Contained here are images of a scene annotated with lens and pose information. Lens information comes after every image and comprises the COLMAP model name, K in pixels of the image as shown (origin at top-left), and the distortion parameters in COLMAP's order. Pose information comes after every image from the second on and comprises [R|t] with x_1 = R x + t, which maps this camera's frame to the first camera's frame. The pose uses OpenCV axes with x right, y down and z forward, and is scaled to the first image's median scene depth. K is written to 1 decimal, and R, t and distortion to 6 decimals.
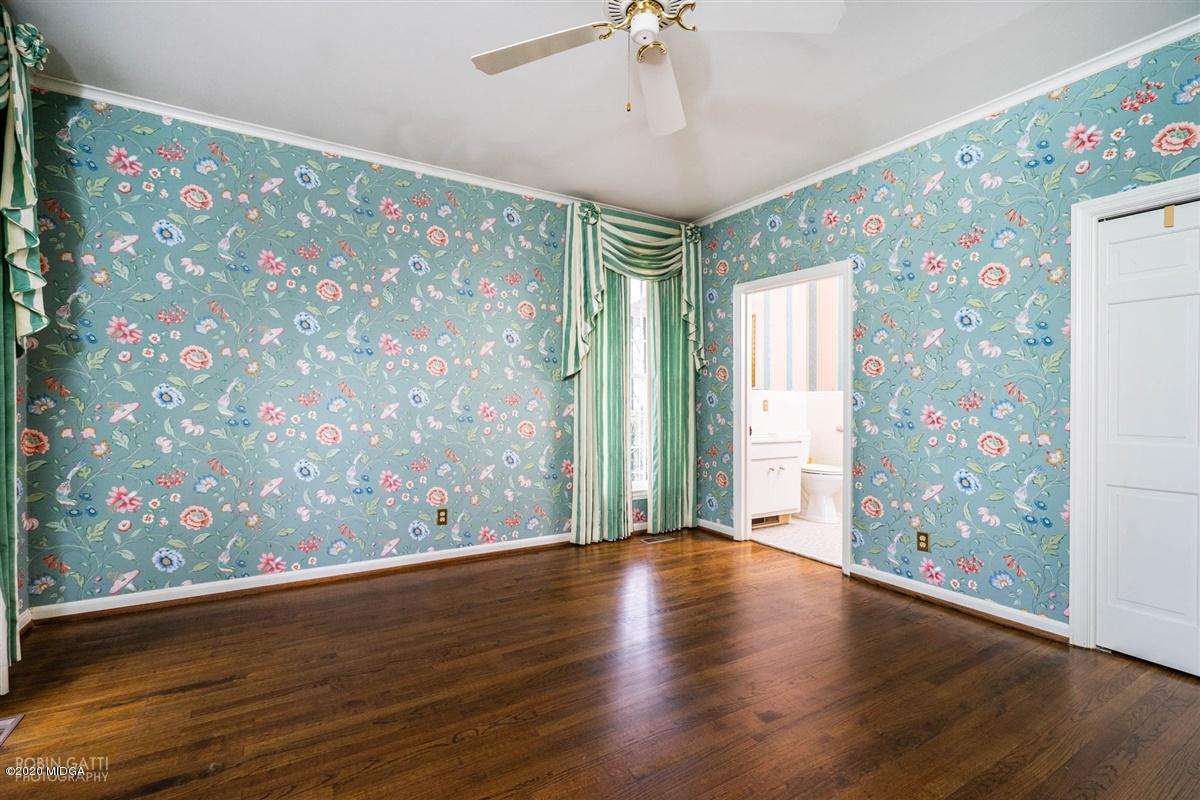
lens RADIAL K [[528.2, 0, 600.2], [0, 528.2, 404.7], [0, 0, 1]] dist [-0.042055, 0.020849]
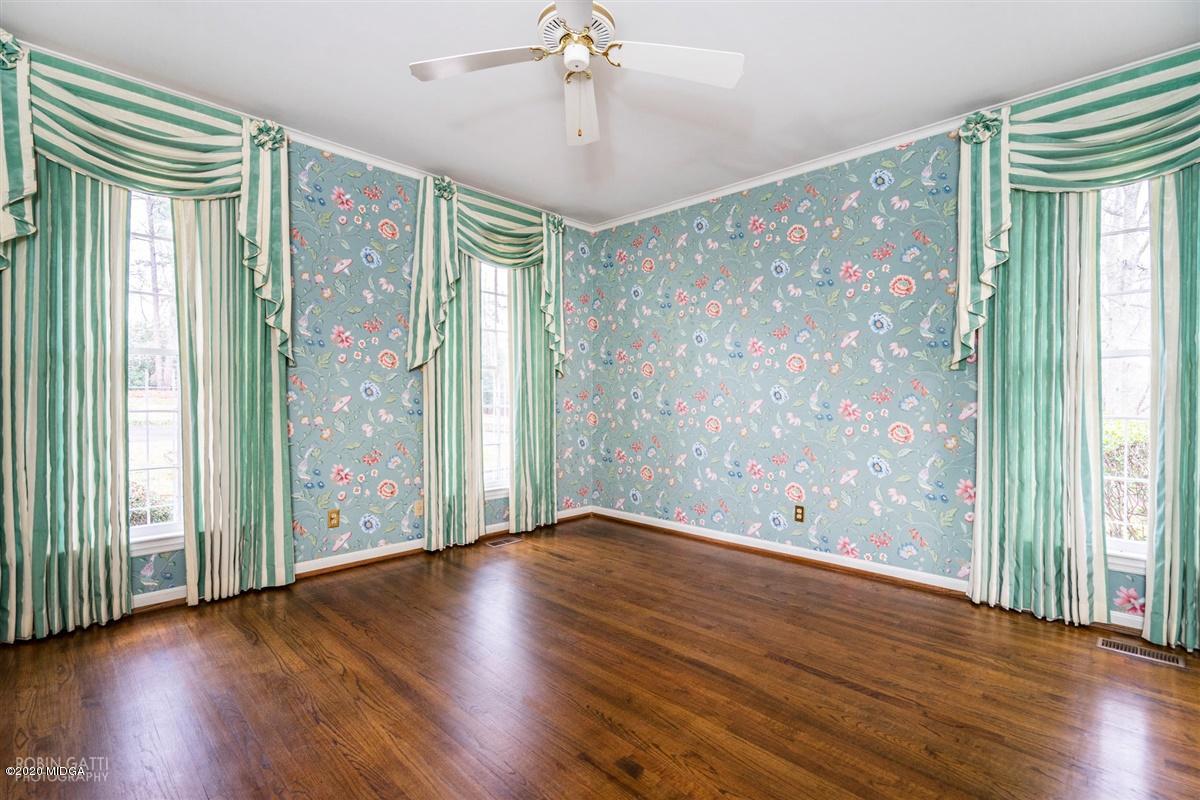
lens RADIAL K [[540.7, 0, 600.0], [0, 540.7, 400.0], [0, 0, 1]] dist [-0.003486, -0.000125]
pose [[0.251620, 0.003930, -0.967818, 0.600121], [-0.010772, 0.999941, 0.001260, 0.000142], [0.967766, 0.010108, 0.251648, 0.374974]]
